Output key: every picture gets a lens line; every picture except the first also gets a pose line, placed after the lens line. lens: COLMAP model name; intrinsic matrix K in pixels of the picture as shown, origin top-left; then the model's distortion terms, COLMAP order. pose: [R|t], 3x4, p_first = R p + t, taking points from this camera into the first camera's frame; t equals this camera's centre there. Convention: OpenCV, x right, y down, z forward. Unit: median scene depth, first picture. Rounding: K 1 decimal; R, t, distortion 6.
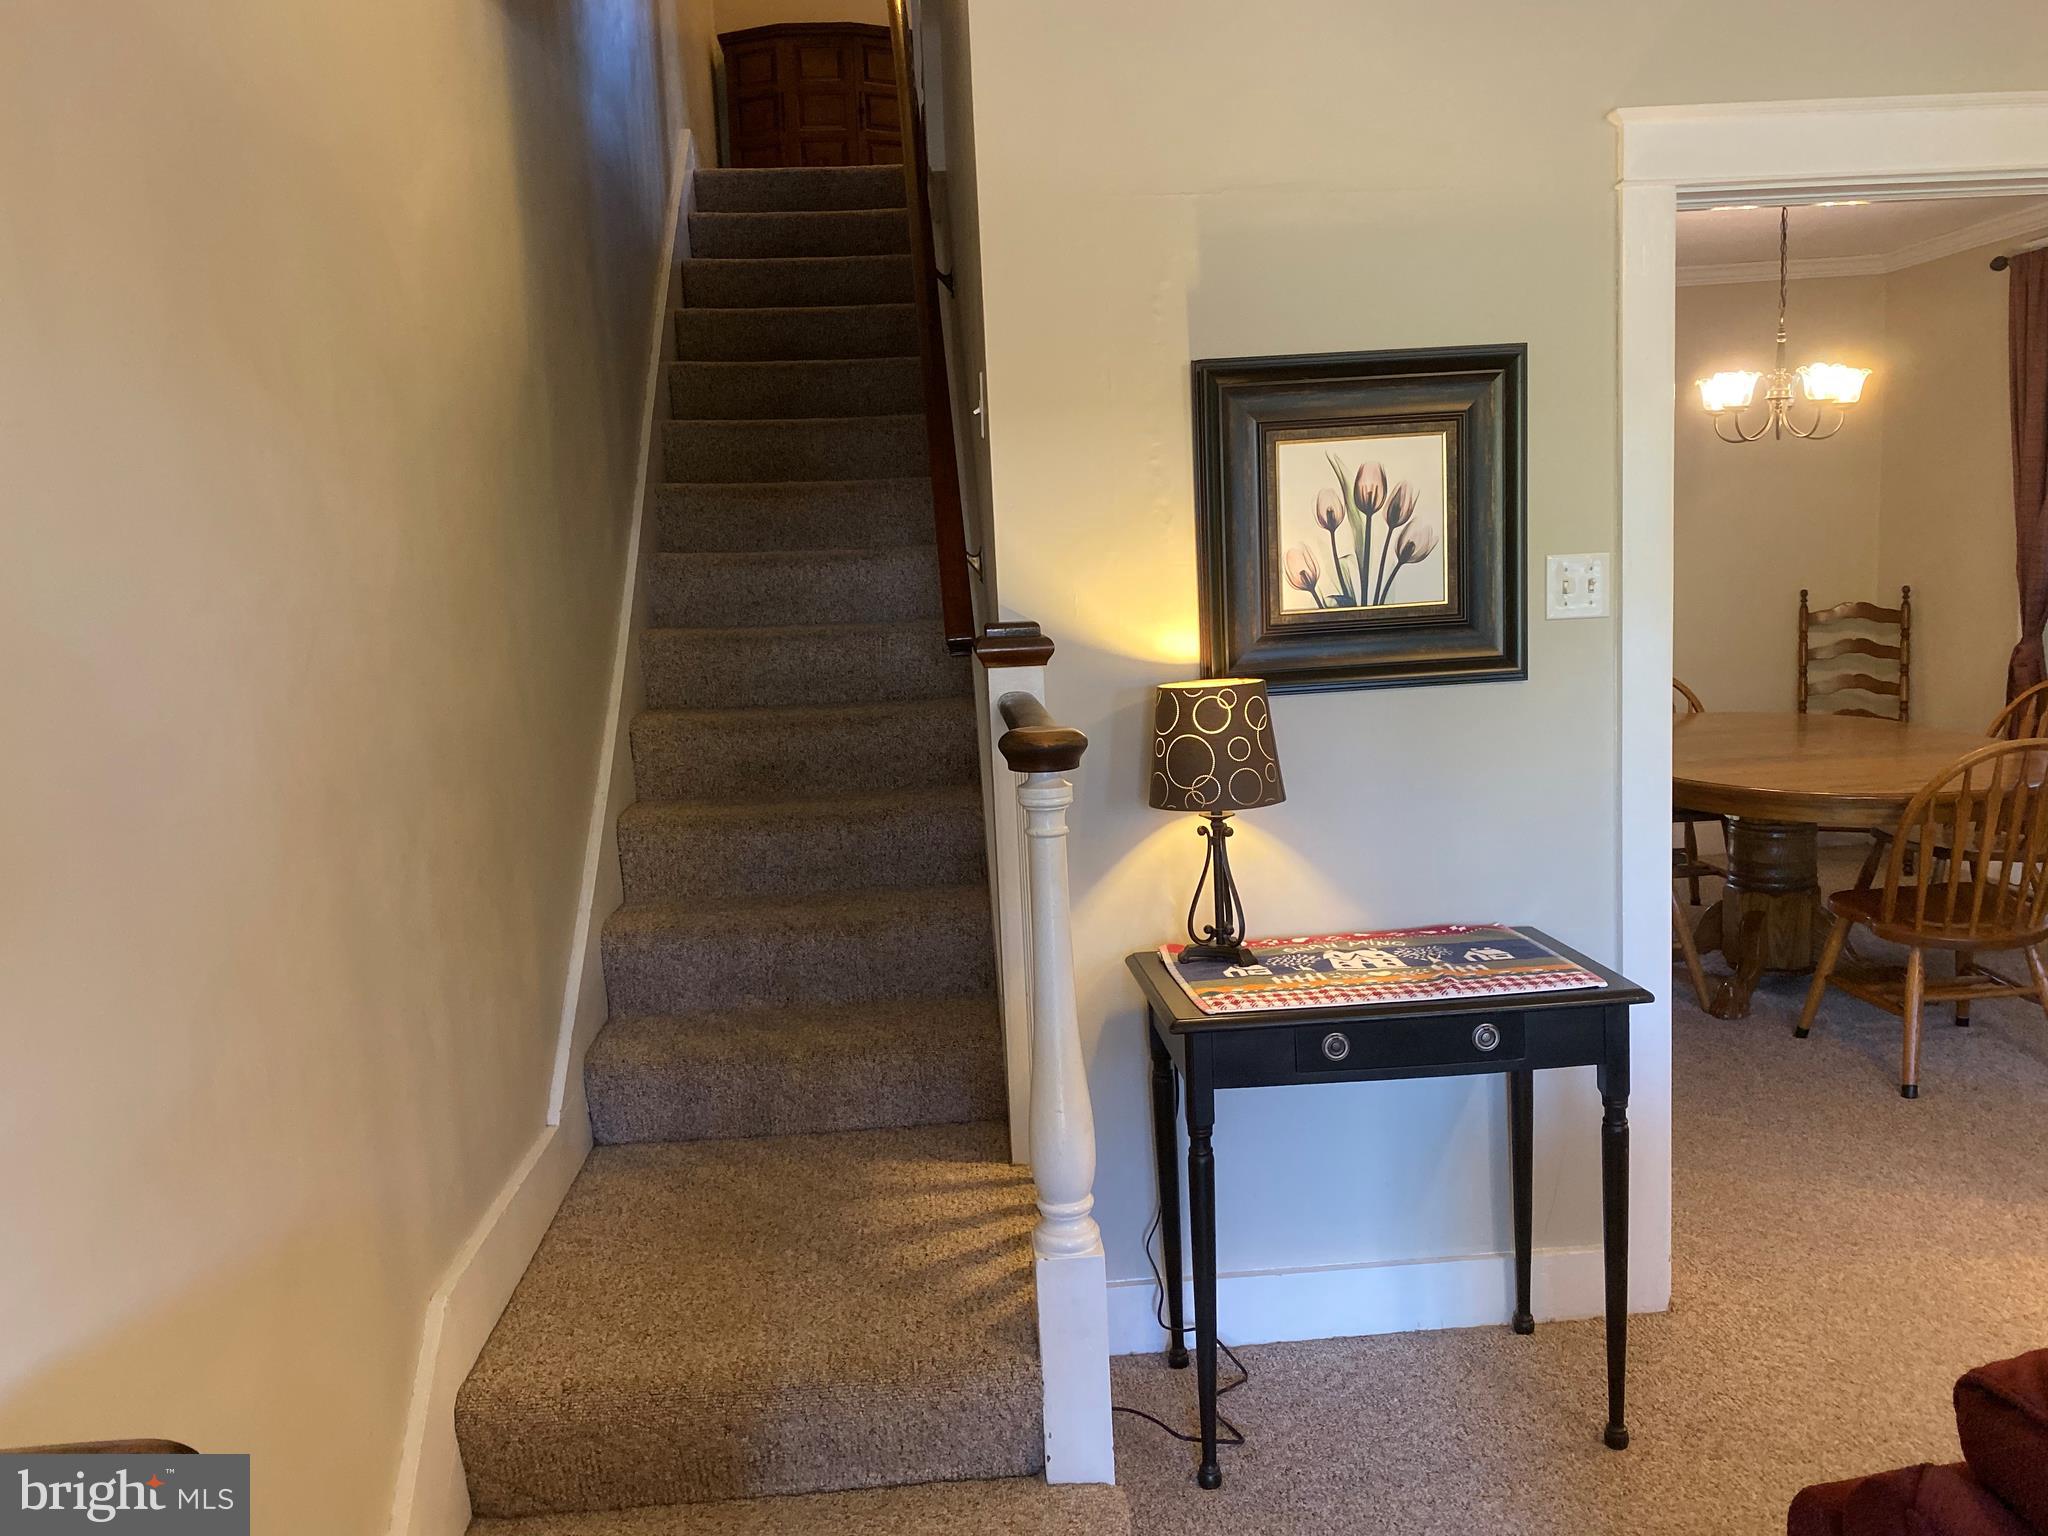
lens RADIAL K [[1566.1, 0, 997.7], [0, 1566.1, 790.8], [0, 0, 1]] dist [0.016418, -0.029744]
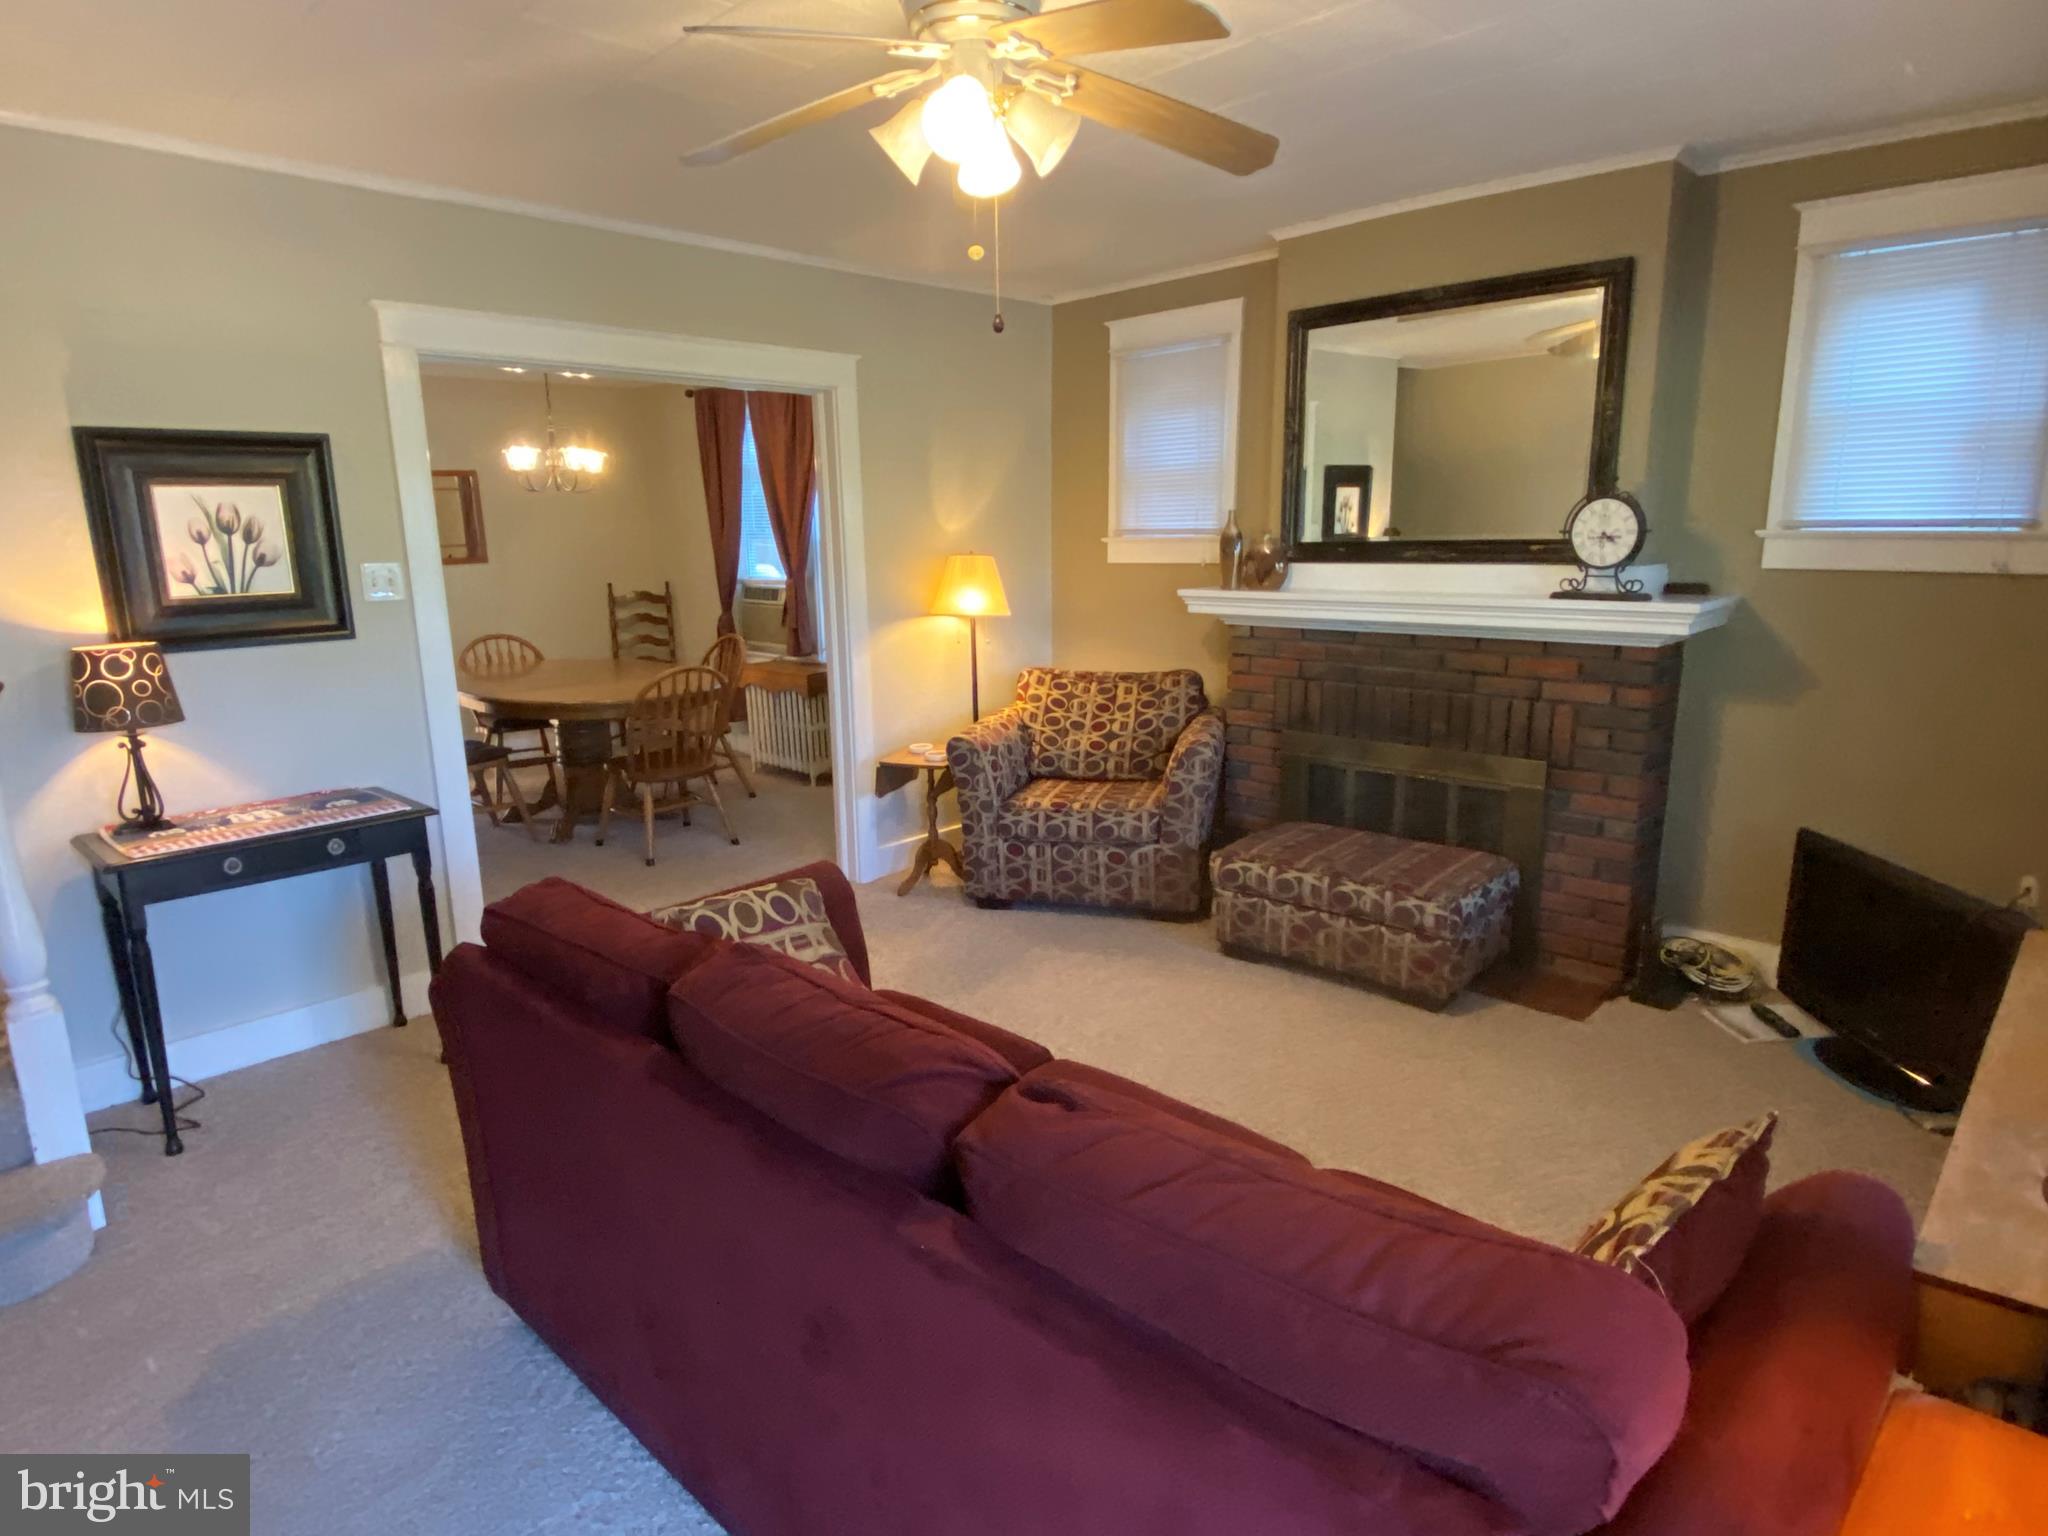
lens RADIAL K [[1139.5, 0, 1008.1], [0, 1139.5, 774.6], [0, 0, 1]] dist [0.045523, -0.043662]
pose [[0.735755, -0.102682, 0.669418, 0.013866], [0.074217, 0.994711, 0.071006, 0.037217], [-0.673169, -0.002561, 0.739485, -0.371582]]
